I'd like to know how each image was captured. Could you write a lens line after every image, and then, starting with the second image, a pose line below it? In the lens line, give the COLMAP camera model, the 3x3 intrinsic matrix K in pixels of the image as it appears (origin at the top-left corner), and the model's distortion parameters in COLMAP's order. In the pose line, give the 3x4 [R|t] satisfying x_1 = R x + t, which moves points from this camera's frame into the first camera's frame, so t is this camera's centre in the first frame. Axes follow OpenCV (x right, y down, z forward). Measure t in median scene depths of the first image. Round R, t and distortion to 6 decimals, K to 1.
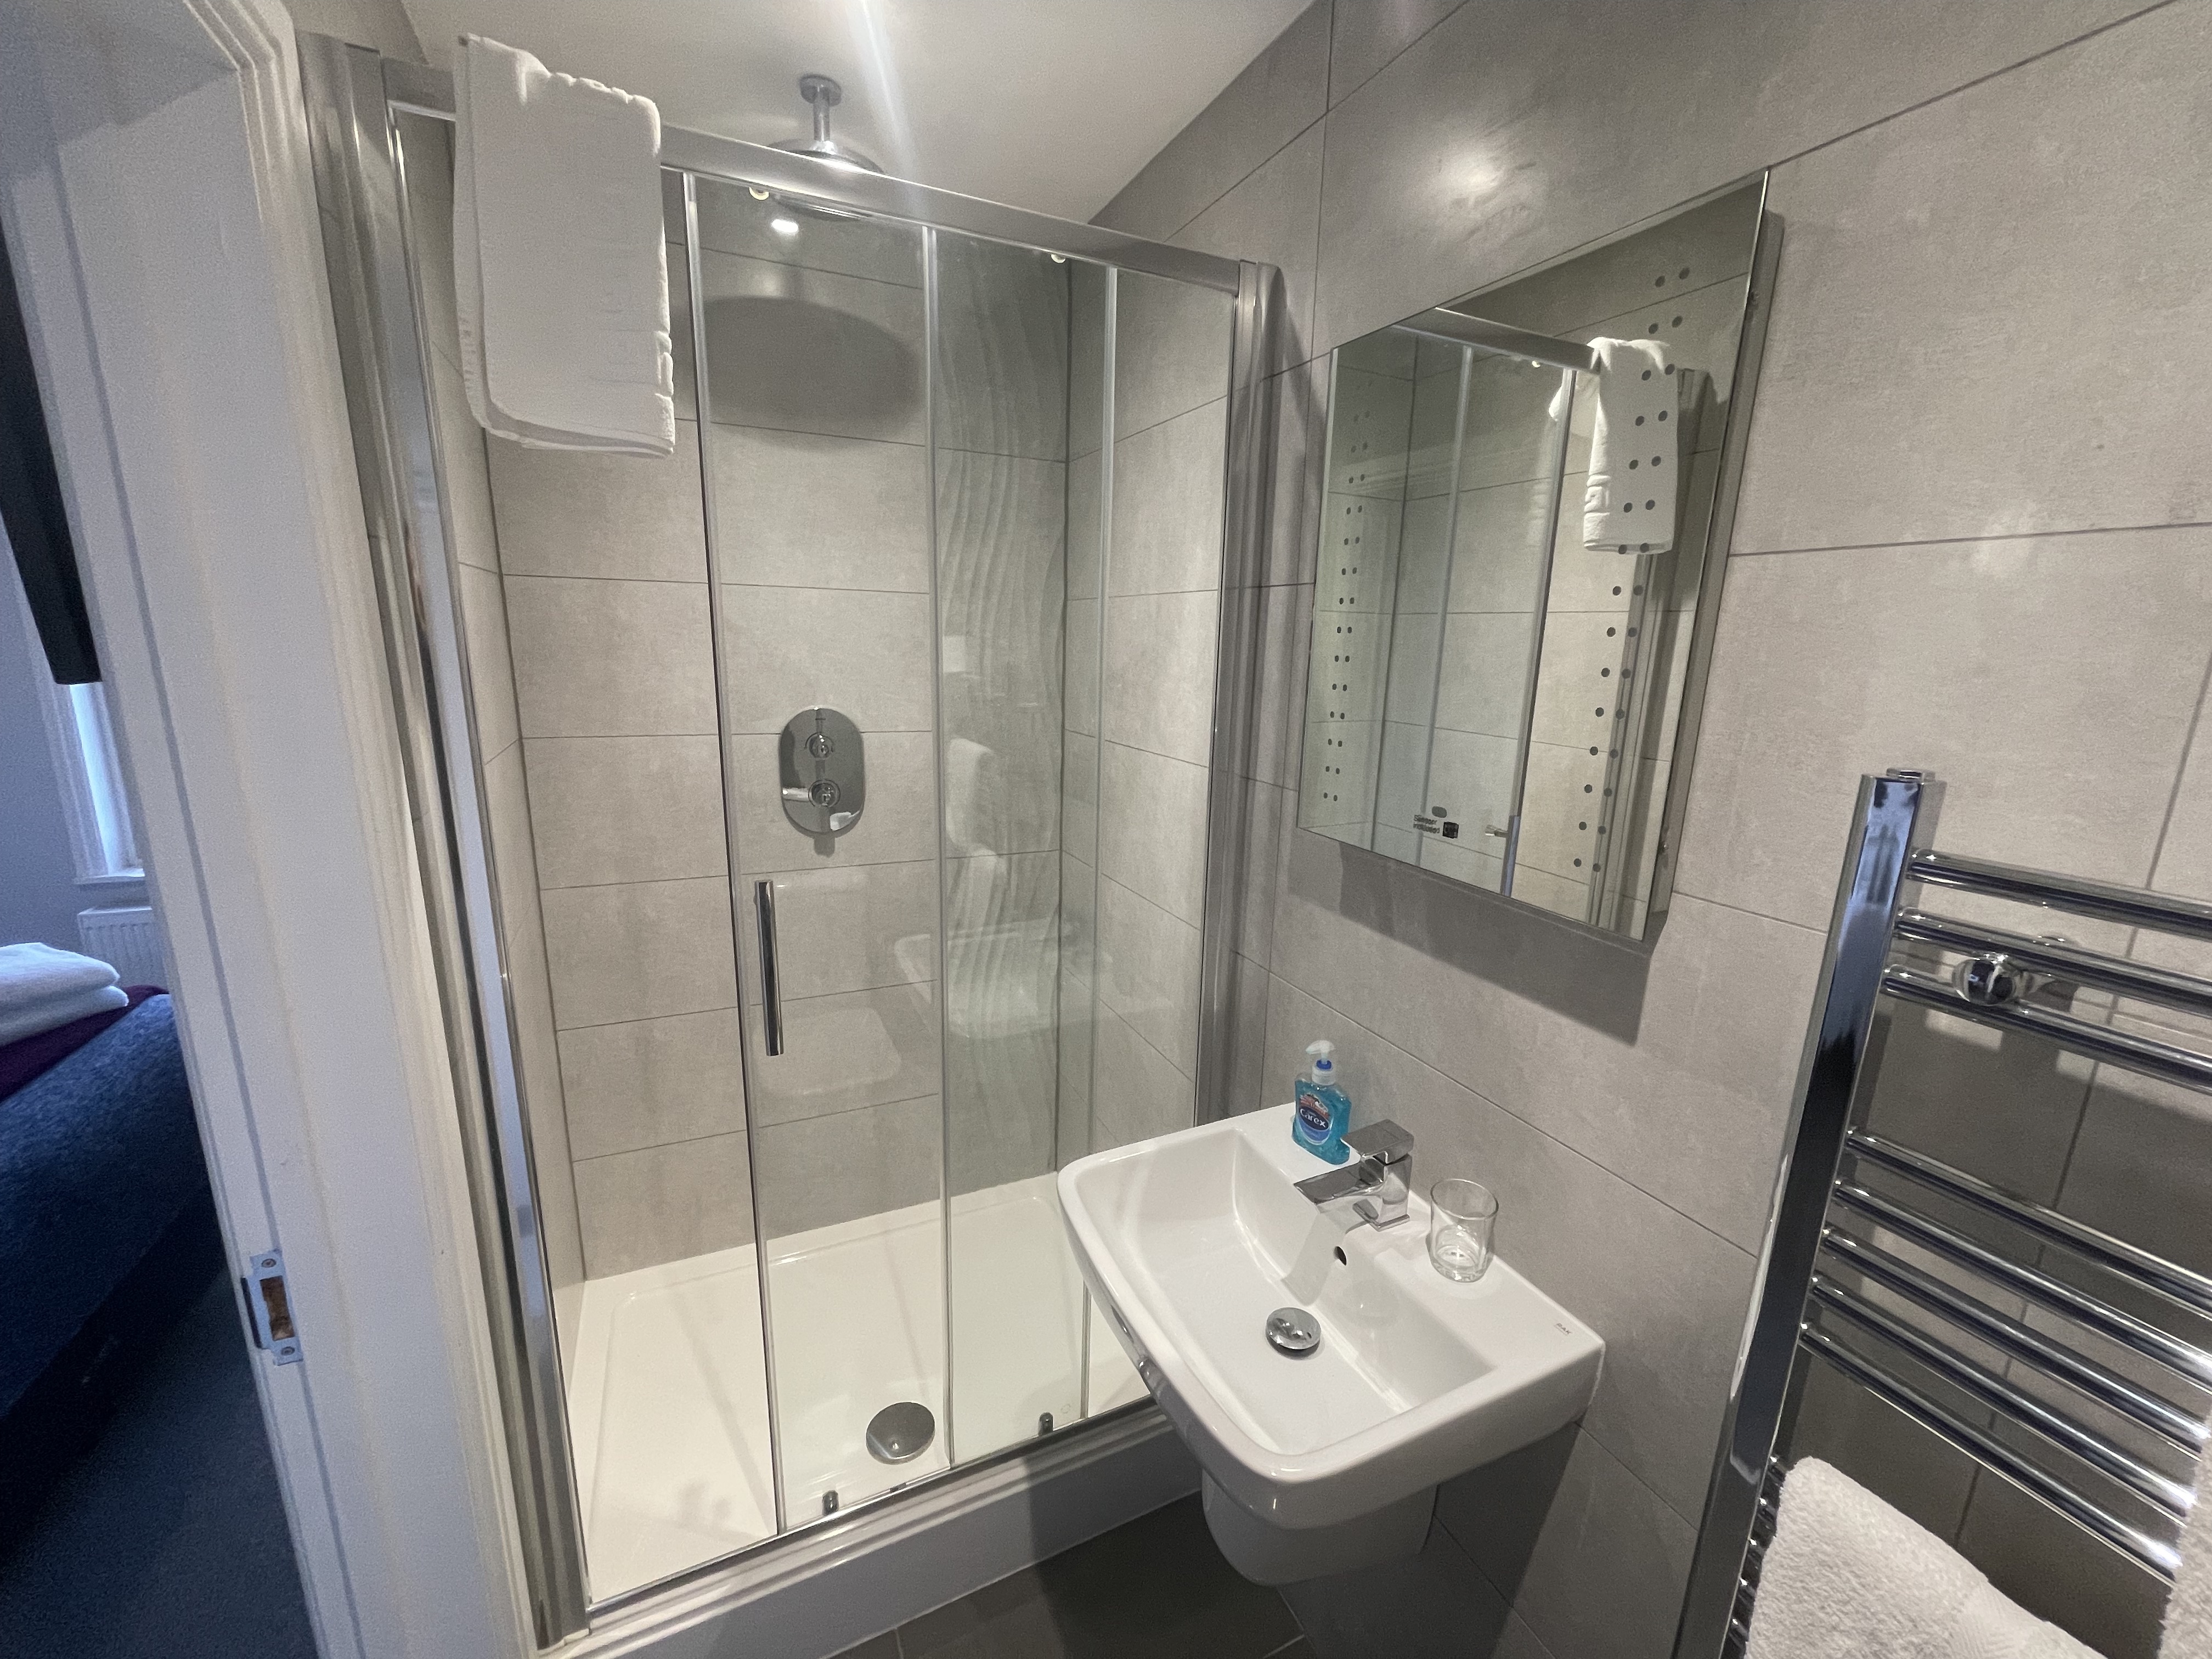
lens RADIAL K [[887.5, 0, 1110.3], [0, 887.5, 830.9], [0, 0, 1]] dist [-0.000089, -0.000483]
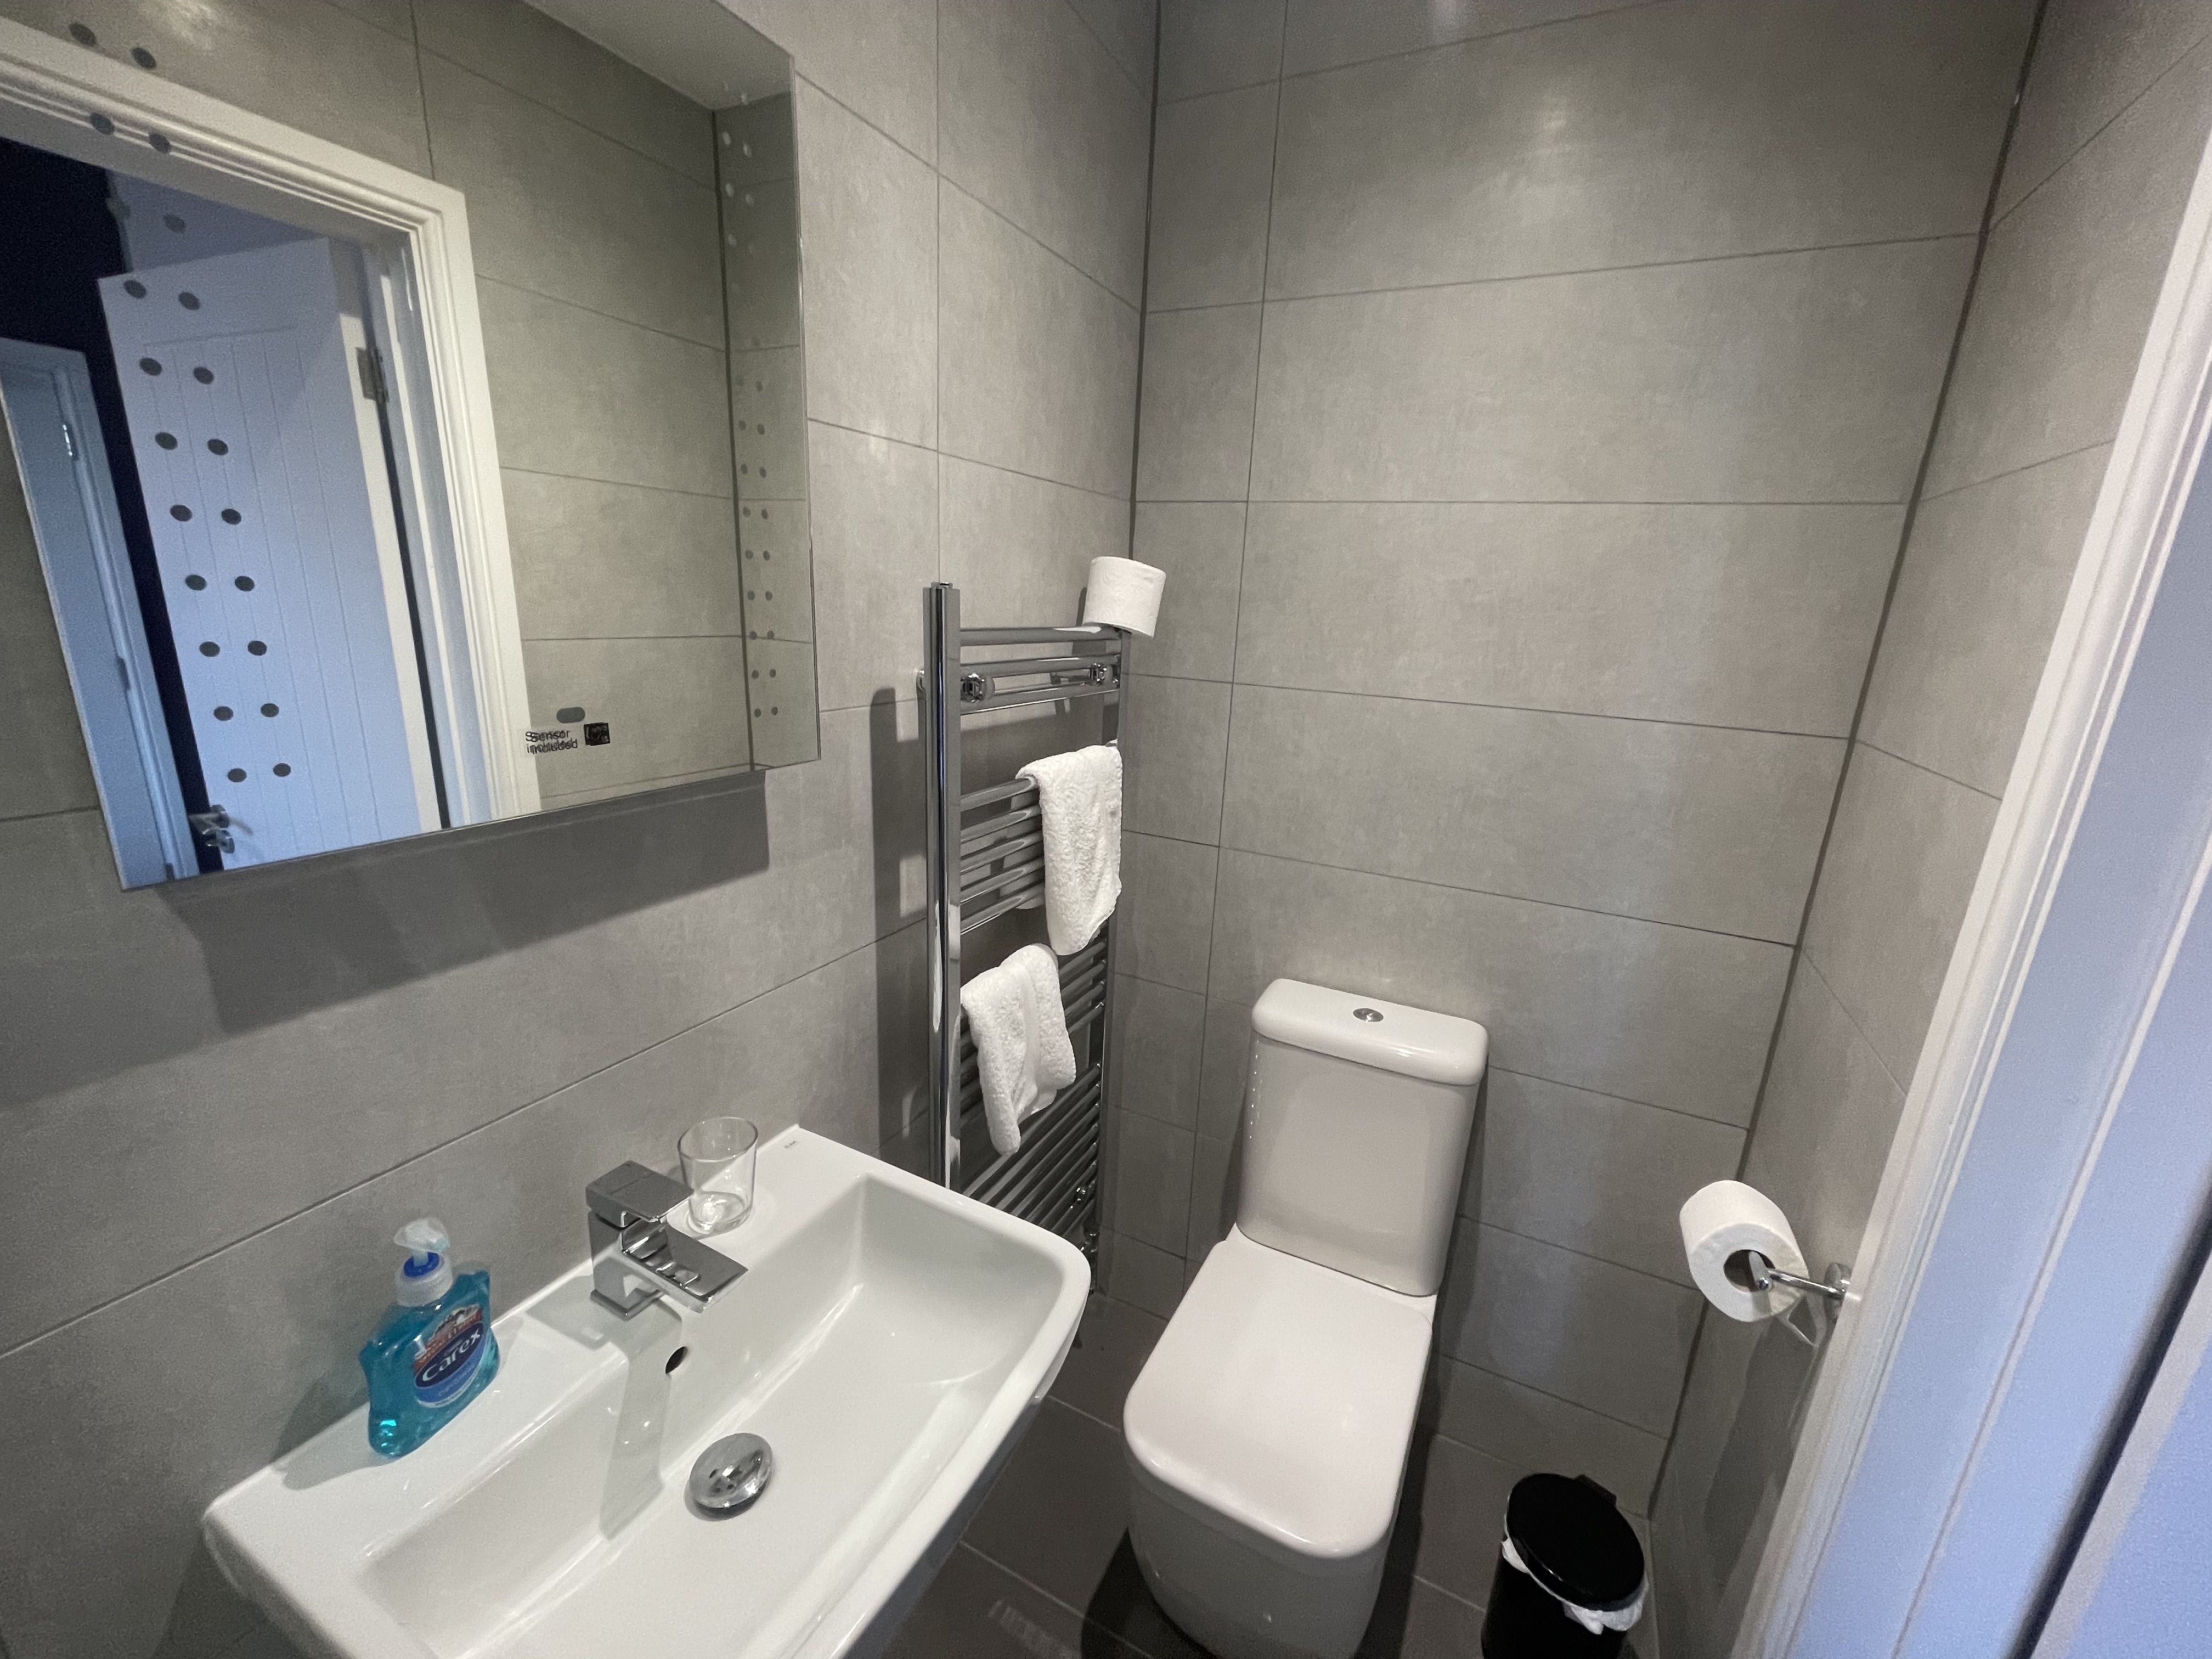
lens RADIAL K [[887.5, 0, 1113.3], [0, 887.5, 831.5], [0, 0, 1]] dist [-0.000089, -0.000483]
pose [[-0.611259, -0.260350, 0.747382, -0.411246], [0.106275, 0.908789, 0.403495, -0.169859], [-0.784263, 0.326068, -0.527837, 1.061841]]
